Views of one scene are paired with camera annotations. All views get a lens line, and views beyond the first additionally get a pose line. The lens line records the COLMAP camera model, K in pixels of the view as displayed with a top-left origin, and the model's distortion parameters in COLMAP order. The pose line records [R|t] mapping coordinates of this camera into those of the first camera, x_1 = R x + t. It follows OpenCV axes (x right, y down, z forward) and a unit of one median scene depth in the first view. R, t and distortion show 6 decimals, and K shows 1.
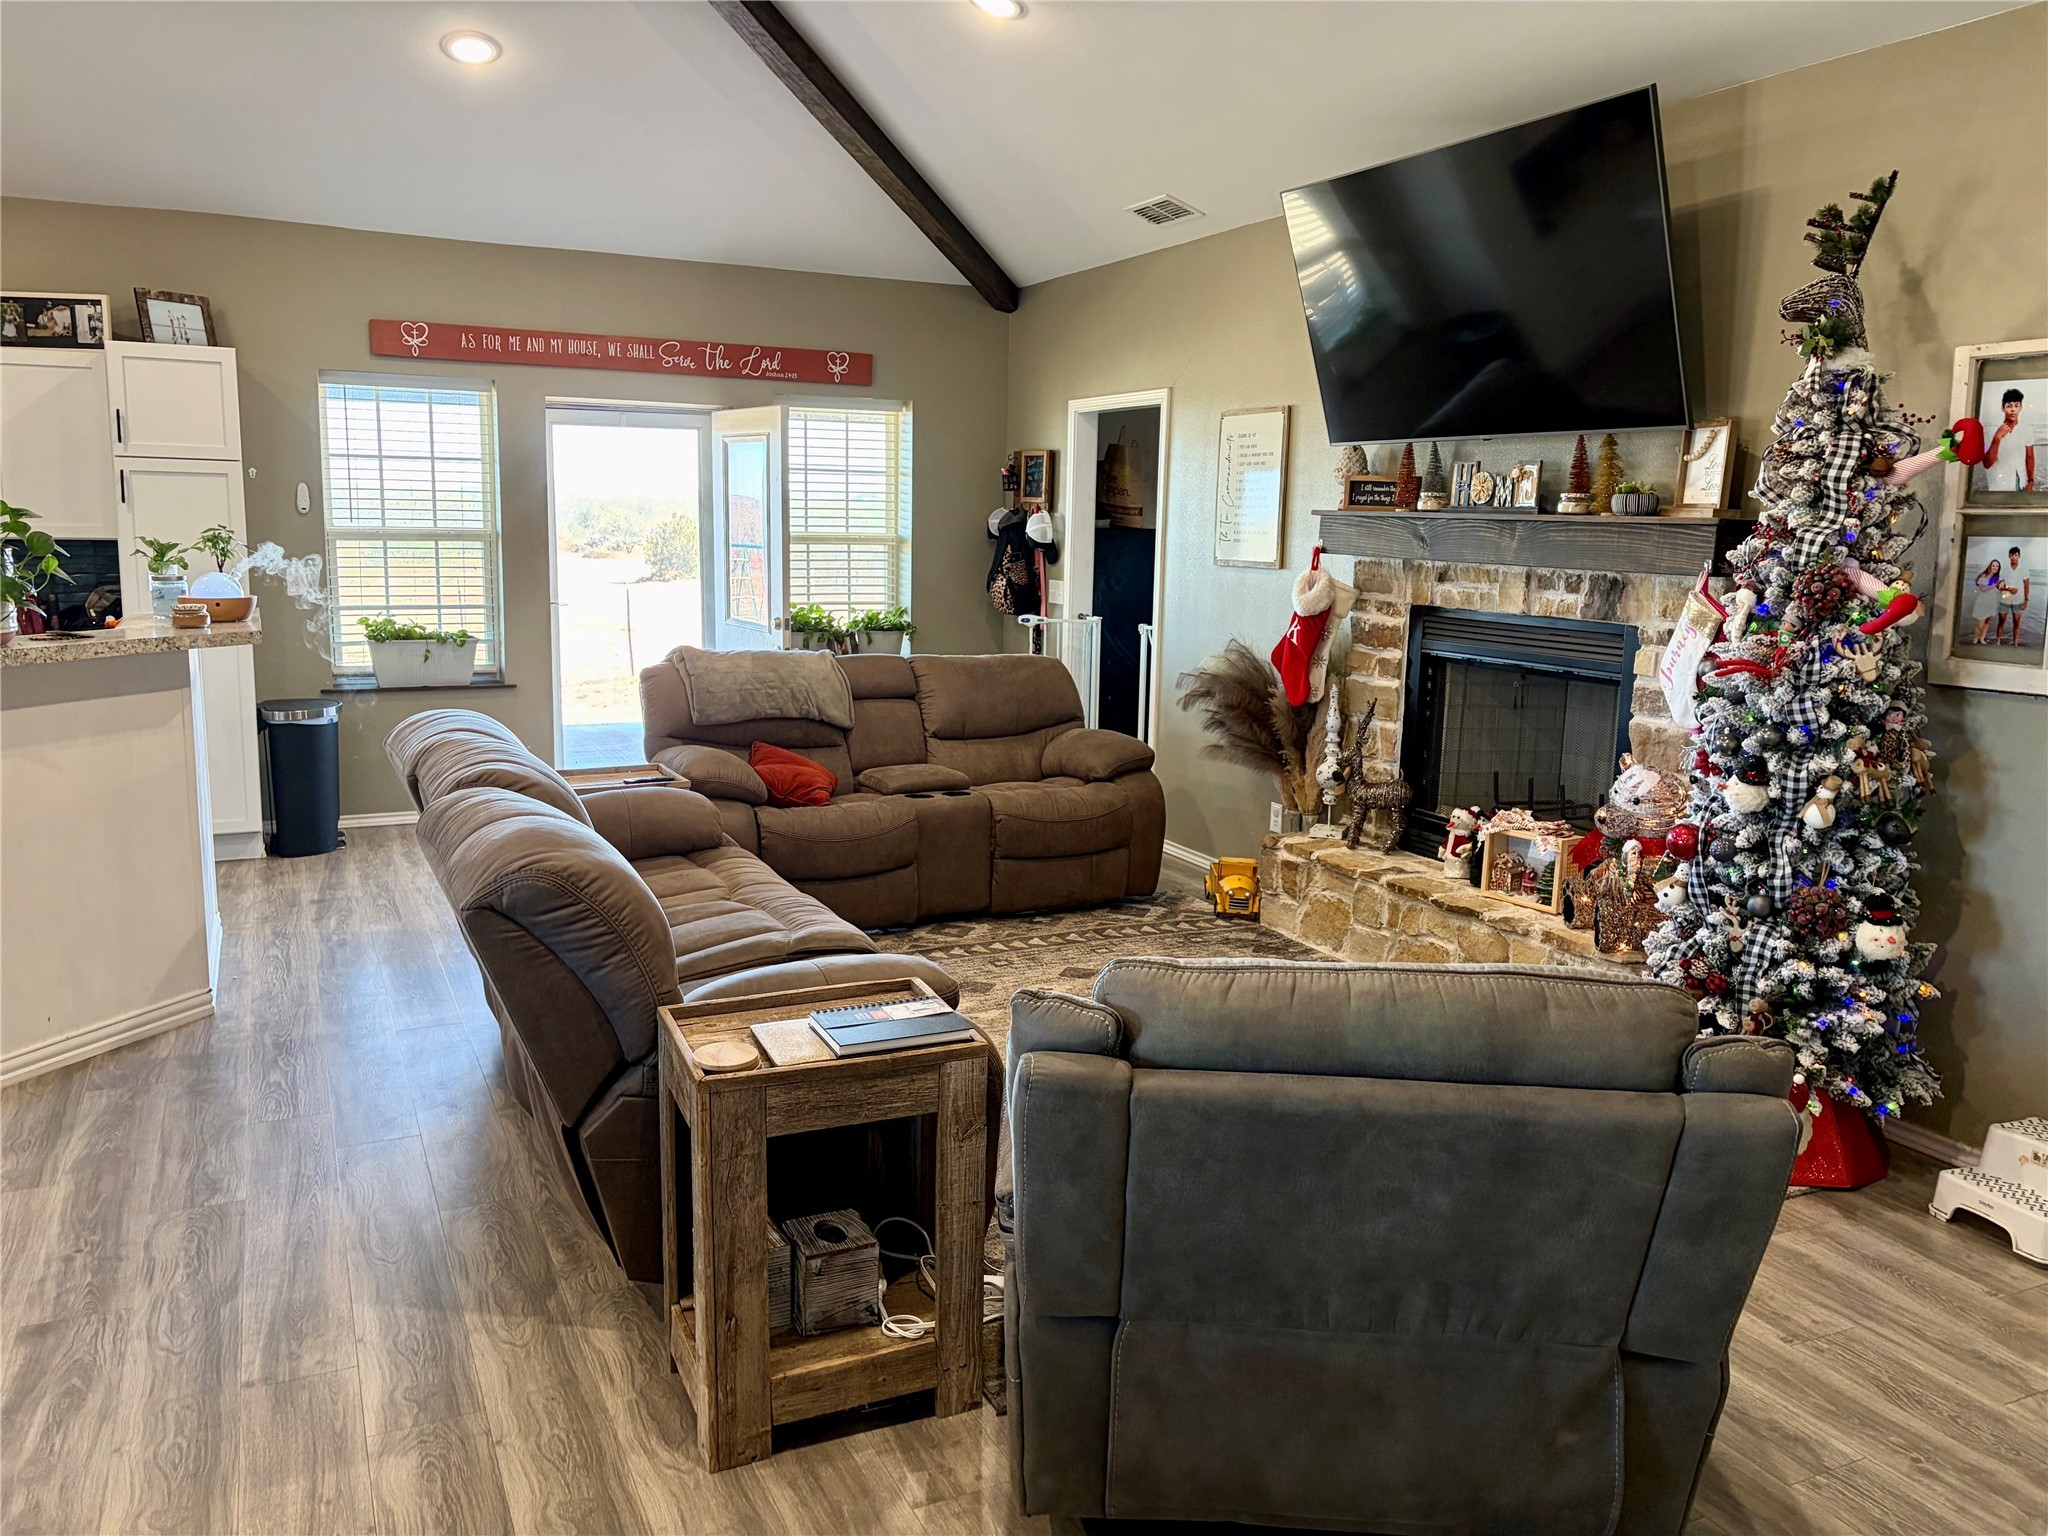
lens RADIAL K [[1537.1, 0, 1027.1], [0, 1537.1, 760.7], [0, 0, 1]] dist [0.057492, -0.057535]
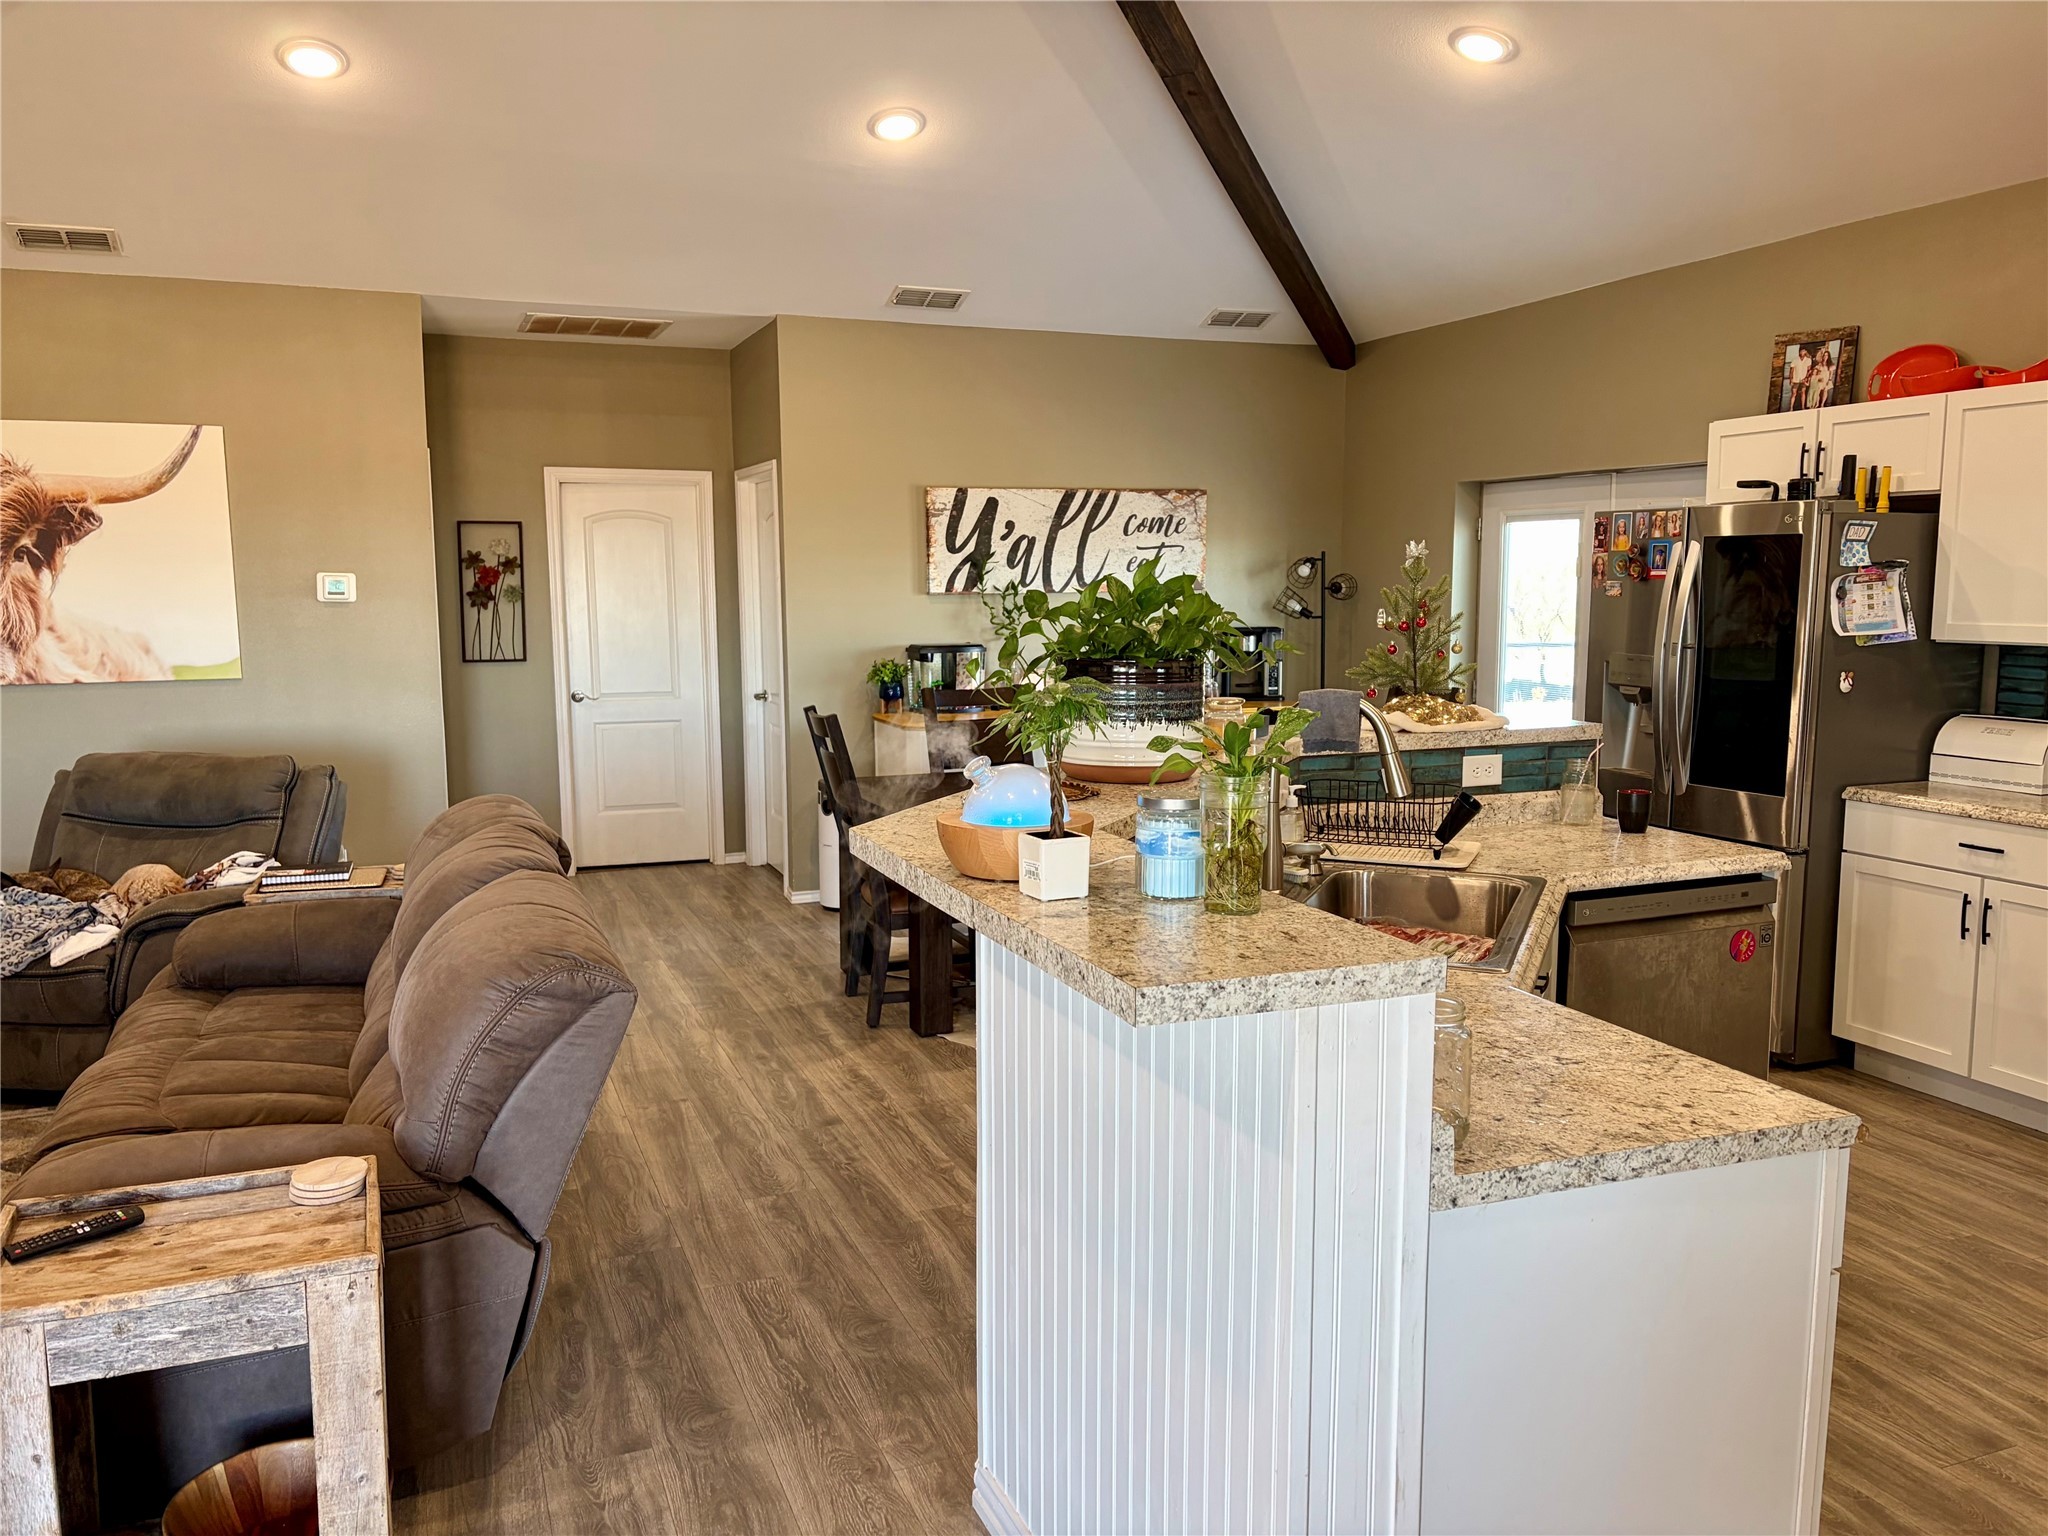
lens RADIAL K [[1537.1, 0, 1016.7], [0, 1537.1, 766.0], [0, 0, 1]] dist [0.057492, -0.057535]
pose [[-0.996790, -0.025879, 0.075760, -0.554030], [-0.003440, 0.959284, 0.282422, -0.240847], [-0.079984, 0.281255, -0.956294, 1.403875]]
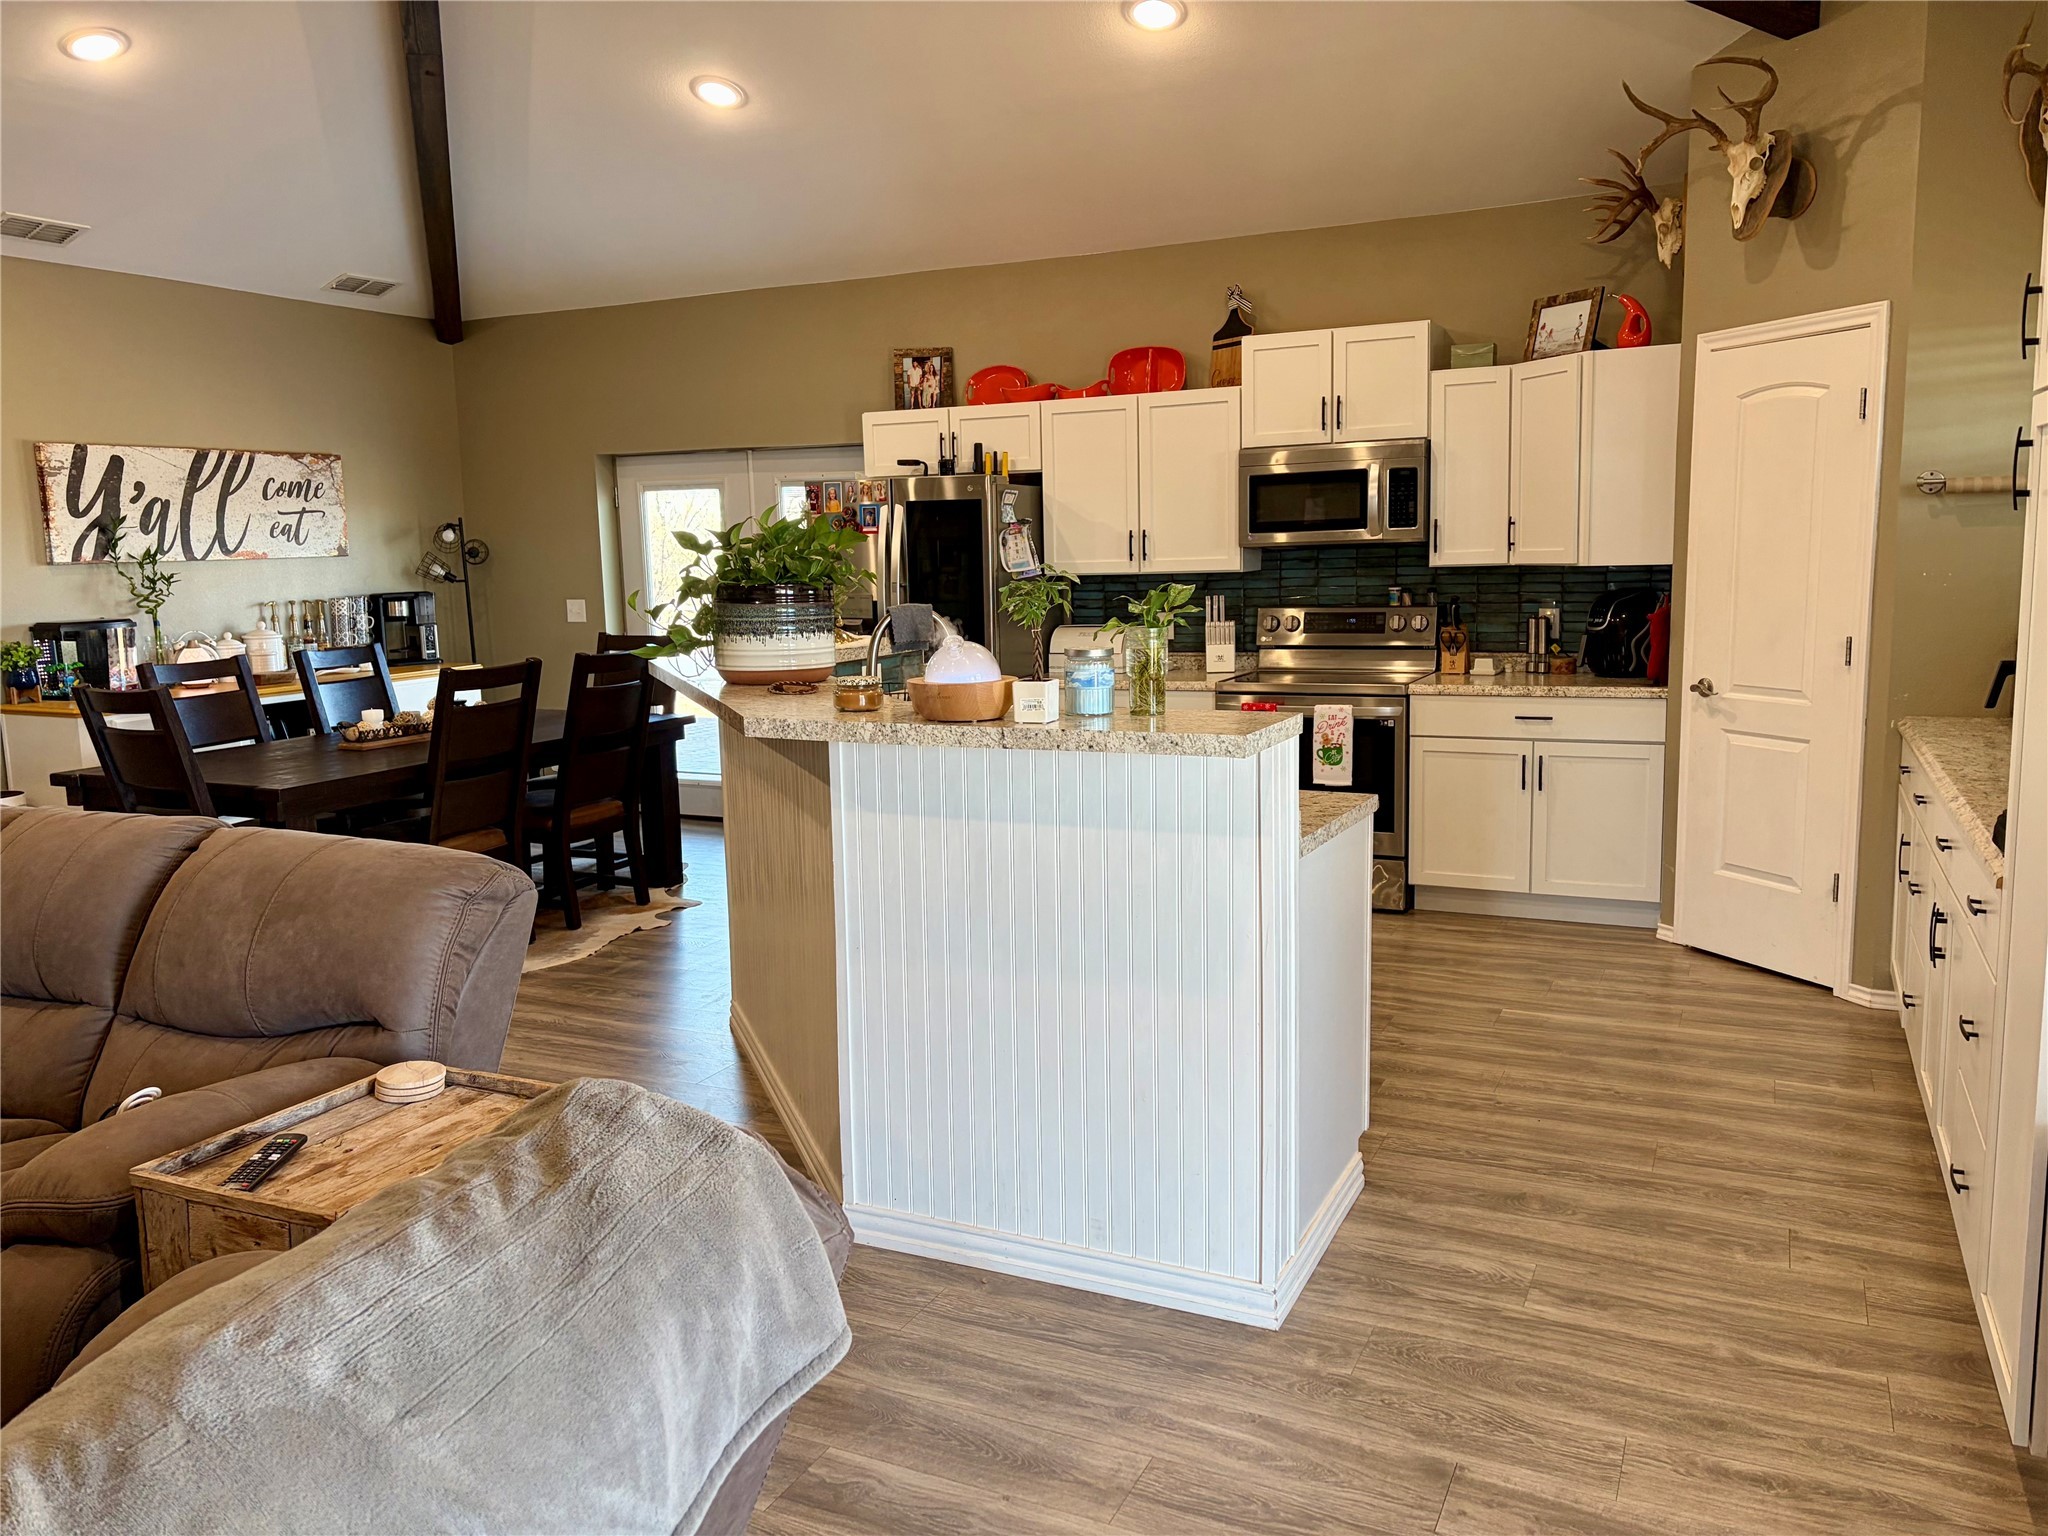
lens RADIAL K [[1537.1, 0, 1023.1], [0, 1537.1, 758.1], [0, 0, 1]] dist [0.057492, -0.057535]
pose [[-0.784743, 0.084047, -0.614097, -0.163773], [-0.093326, 0.963447, 0.251119, -0.229248], [0.612755, 0.254376, -0.748214, 1.472494]]
